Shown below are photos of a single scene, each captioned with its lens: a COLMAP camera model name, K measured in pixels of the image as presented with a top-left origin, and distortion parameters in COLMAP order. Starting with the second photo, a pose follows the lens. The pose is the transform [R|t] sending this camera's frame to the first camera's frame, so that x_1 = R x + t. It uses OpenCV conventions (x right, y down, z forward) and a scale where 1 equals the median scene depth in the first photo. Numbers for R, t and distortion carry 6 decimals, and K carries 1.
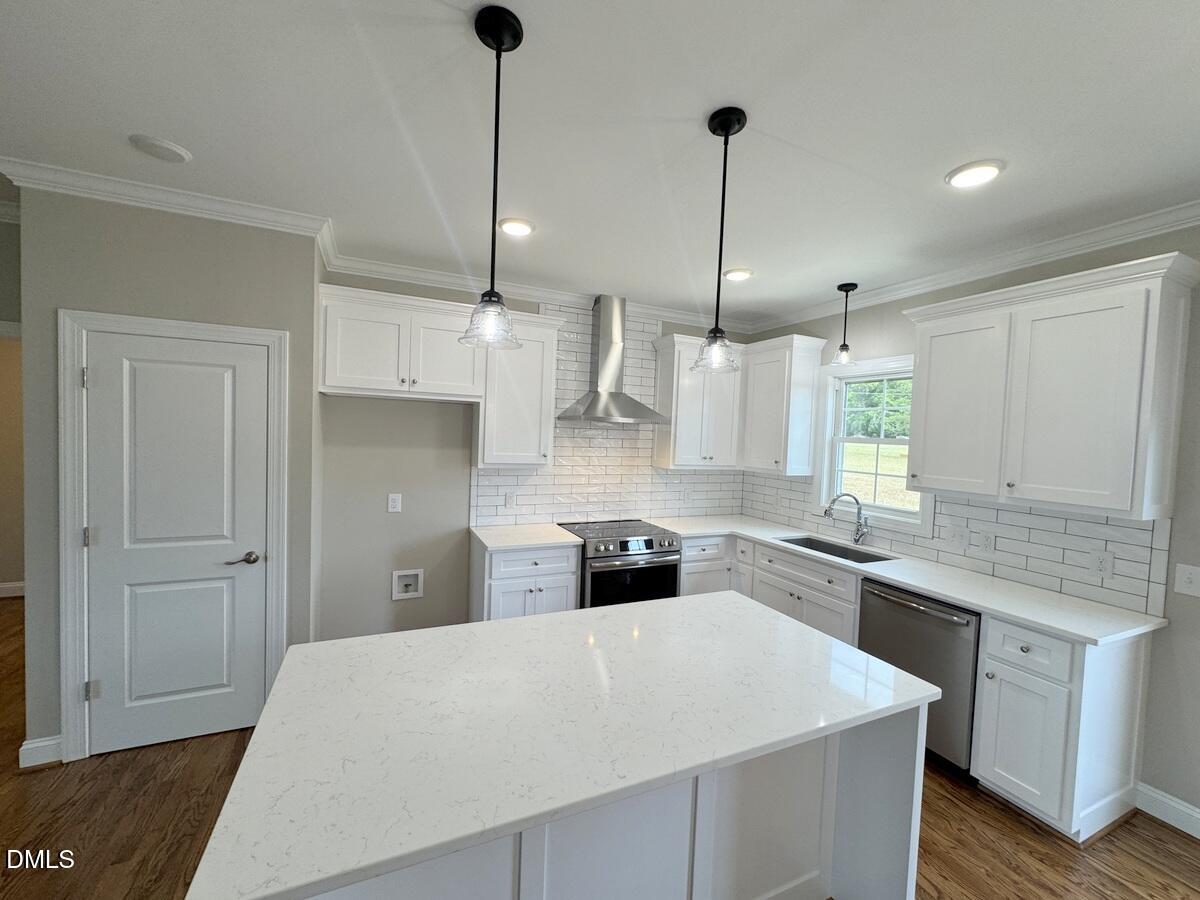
lens RADIAL K [[478.6, 0, 600.0], [0, 478.6, 450.0], [0, 0, 1]] dist [-0.001893, 0.000029]
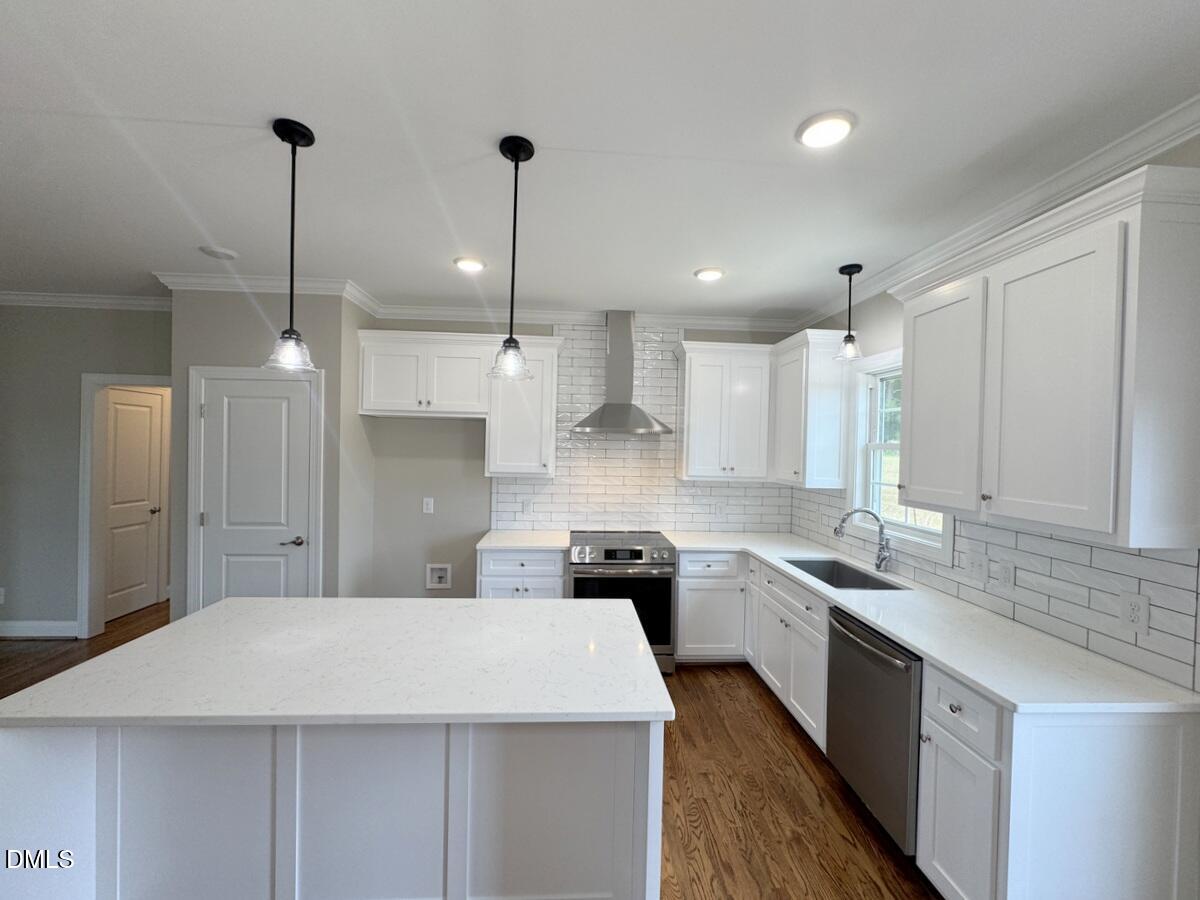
lens RADIAL K [[482.6, 0, 600.0], [0, 482.6, 450.0], [0, 0, 1]] dist [-0.000016, 0.000027]
pose [[0.933884, -0.014153, -0.357296, 0.396759], [0.001005, 0.999316, -0.036957, 0.017596], [0.357575, 0.034155, 0.933260, 0.033285]]
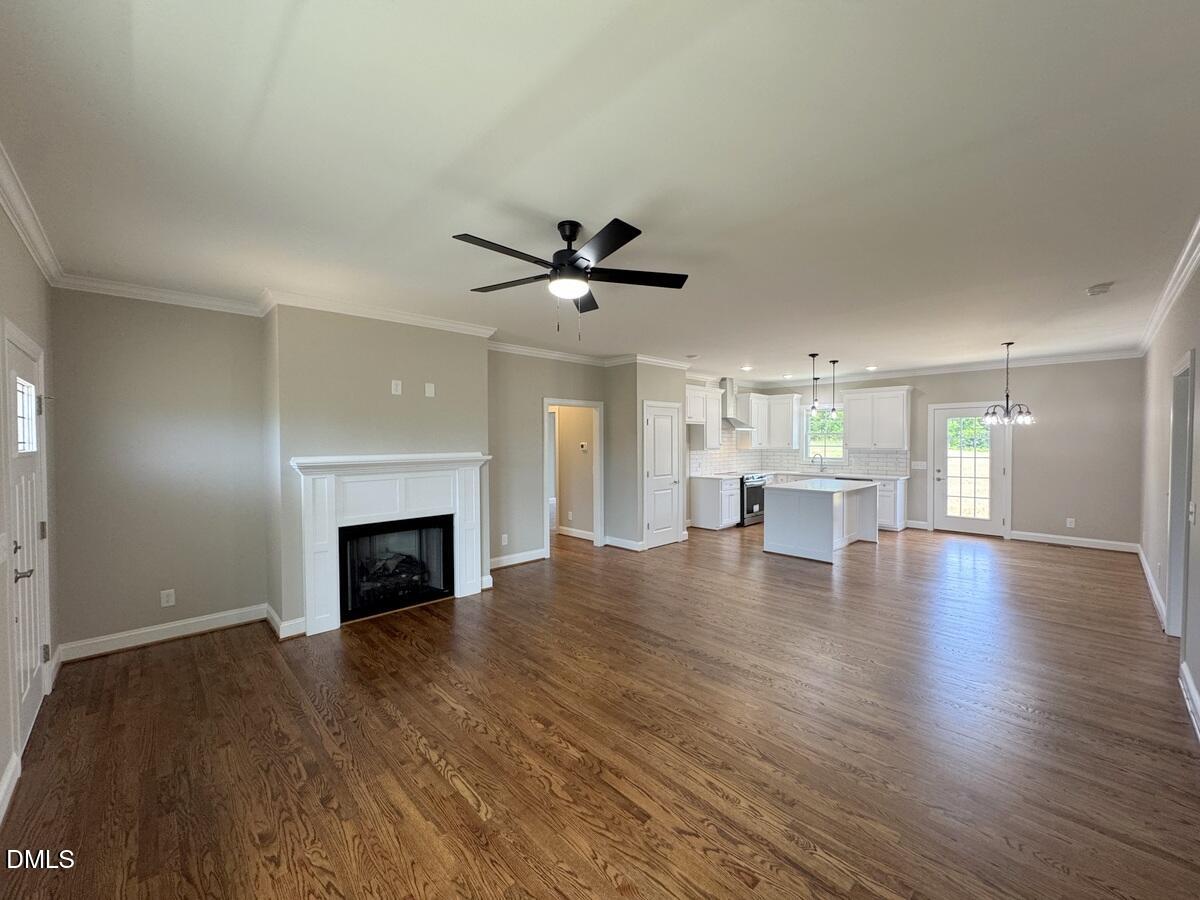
lens RADIAL K [[478.6, 0, 600.0], [0, 478.6, 450.0], [0, 0, 1]] dist [-0.001893, 0.000029]
pose [[0.942621, -0.048754, 0.330286, -1.573666], [0.052478, 0.998619, -0.002362, 0.012785], [-0.329715, 0.019560, 0.943878, -1.174405]]
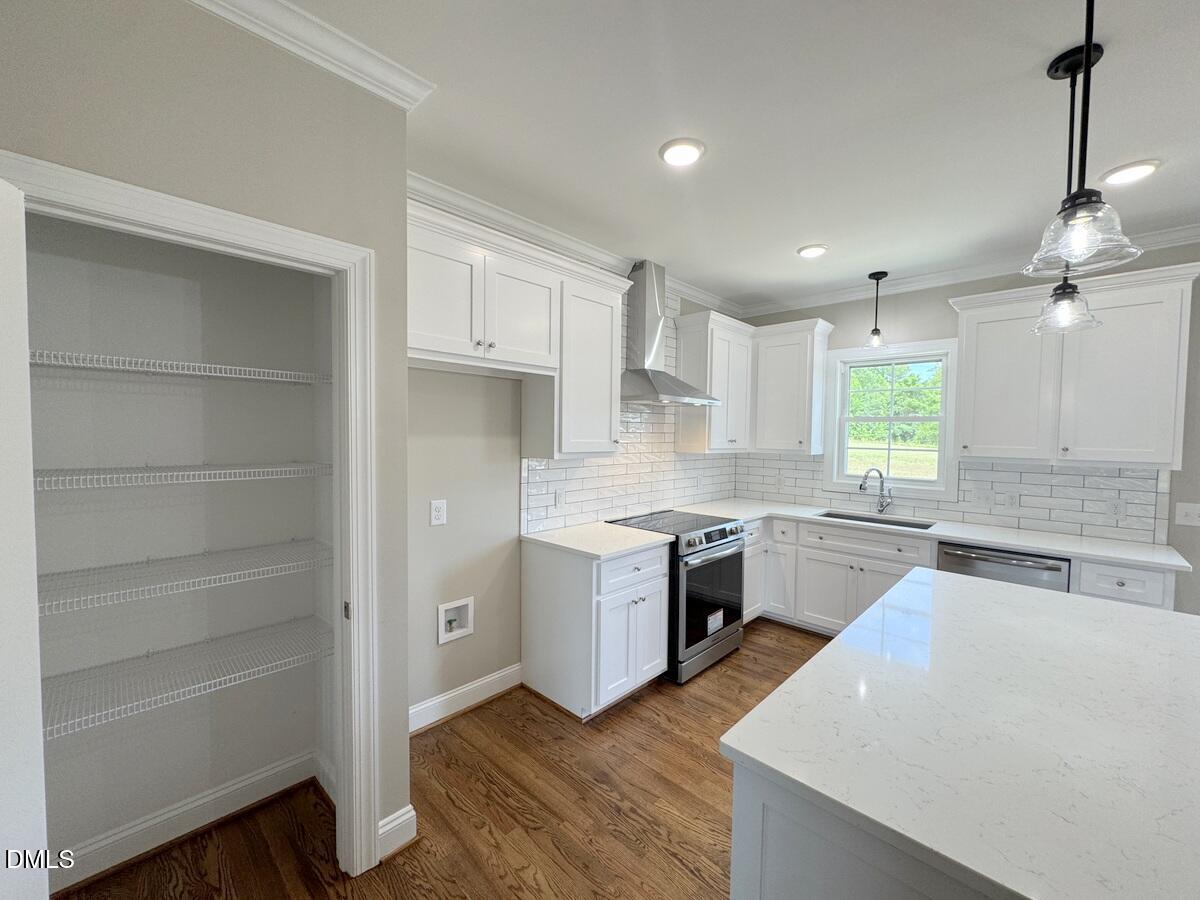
lens RADIAL K [[478.6, 0, 600.0], [0, 478.6, 450.0], [0, 0, 1]] dist [-0.001893, 0.000029]
pose [[0.929686, -0.037661, 0.366422, -0.464227], [0.034033, 0.999287, 0.016361, 0.011684], [-0.366777, -0.002740, 0.930305, 0.227890]]
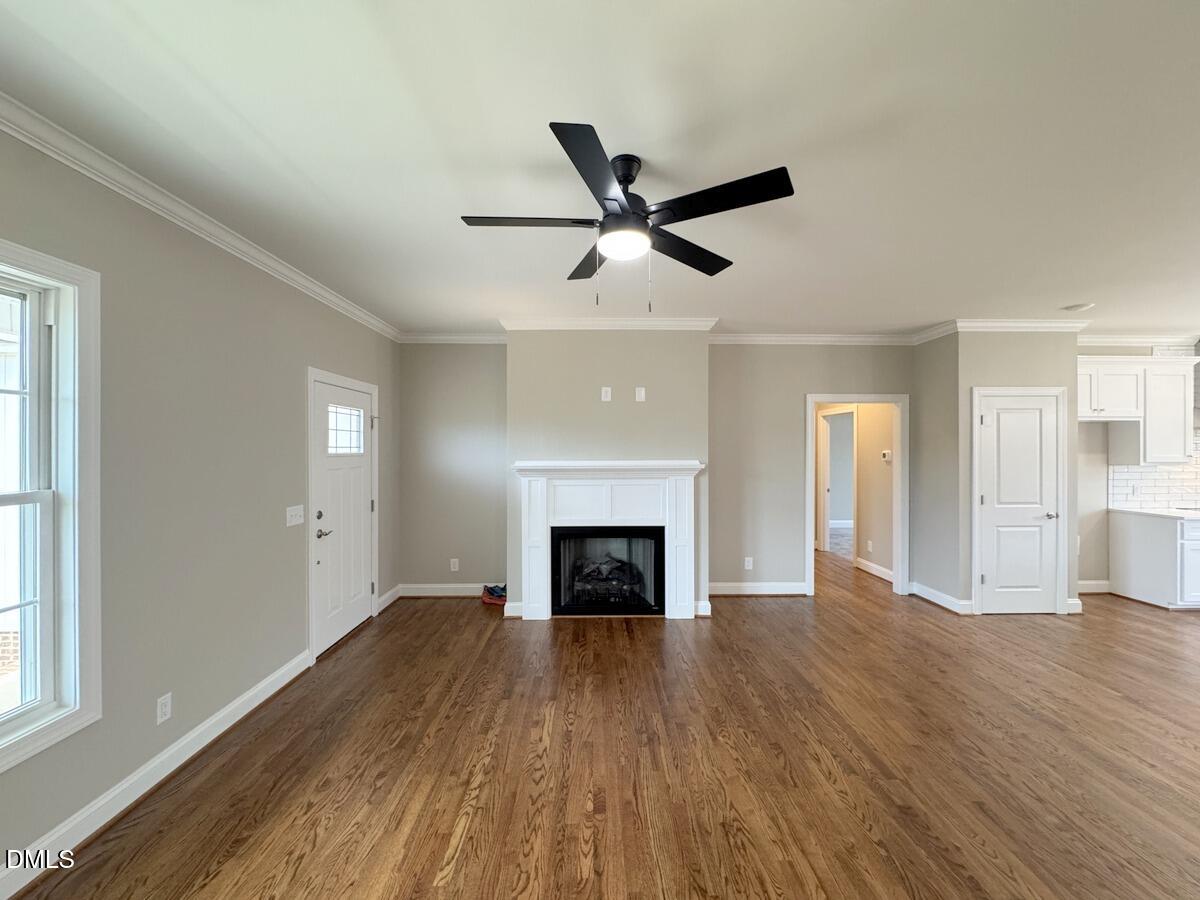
lens RADIAL K [[479.5, 0, 600.0], [0, 479.5, 450.0], [0, 0, 1]] dist [-0.004943, 0.000325]
pose [[0.915097, -0.036774, -0.401553, -1.151668], [0.020011, 0.998747, -0.045863, 0.023319], [0.402737, 0.033934, 0.914687, -0.972645]]
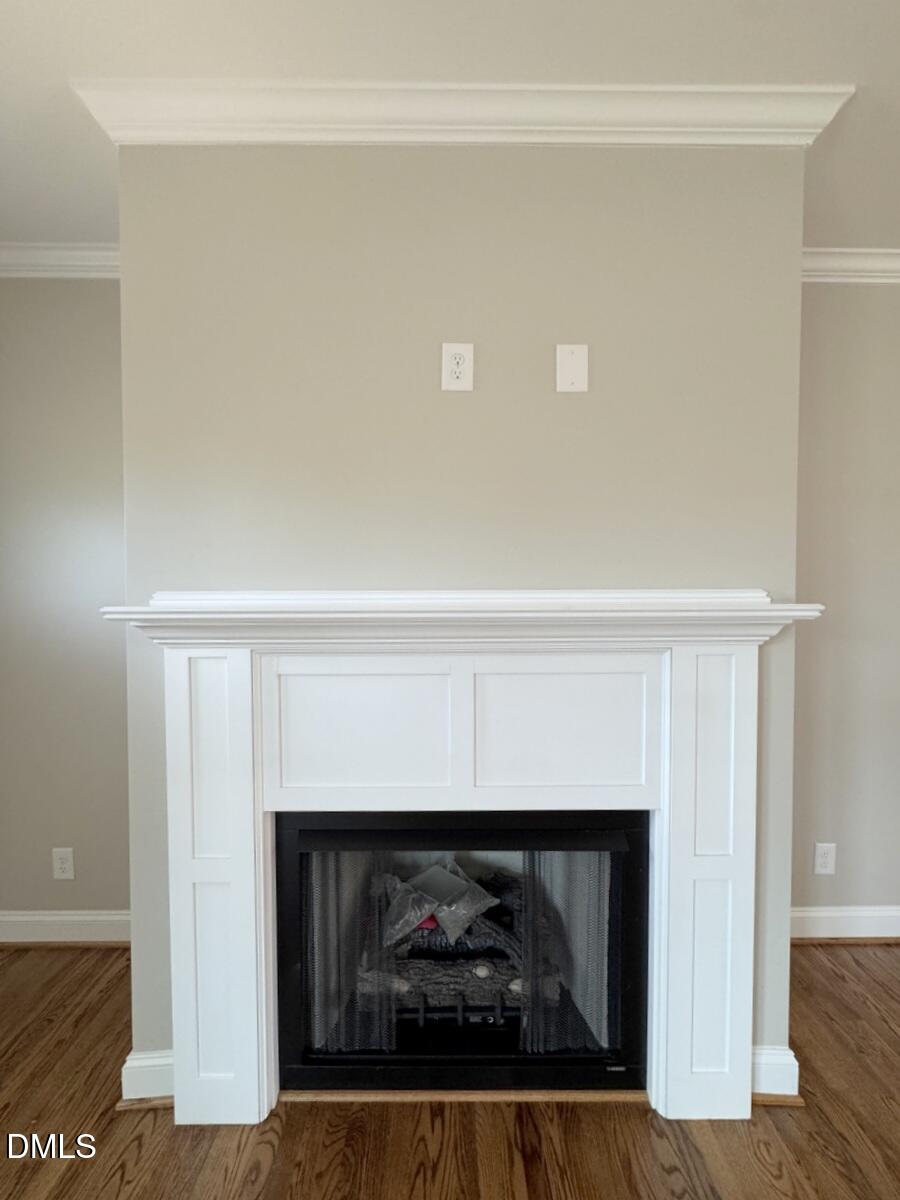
lens RADIAL K [[493.3, 0, 450.0], [0, 493.3, 600.0], [0, 0, 1]] dist [-0.000807, -0.000069]
pose [[0.912320, -0.024757, -0.408729, -1.503424], [0.019258, 0.999660, -0.017563, 0.006956], [0.409025, 0.008152, 0.912487, -0.137052]]
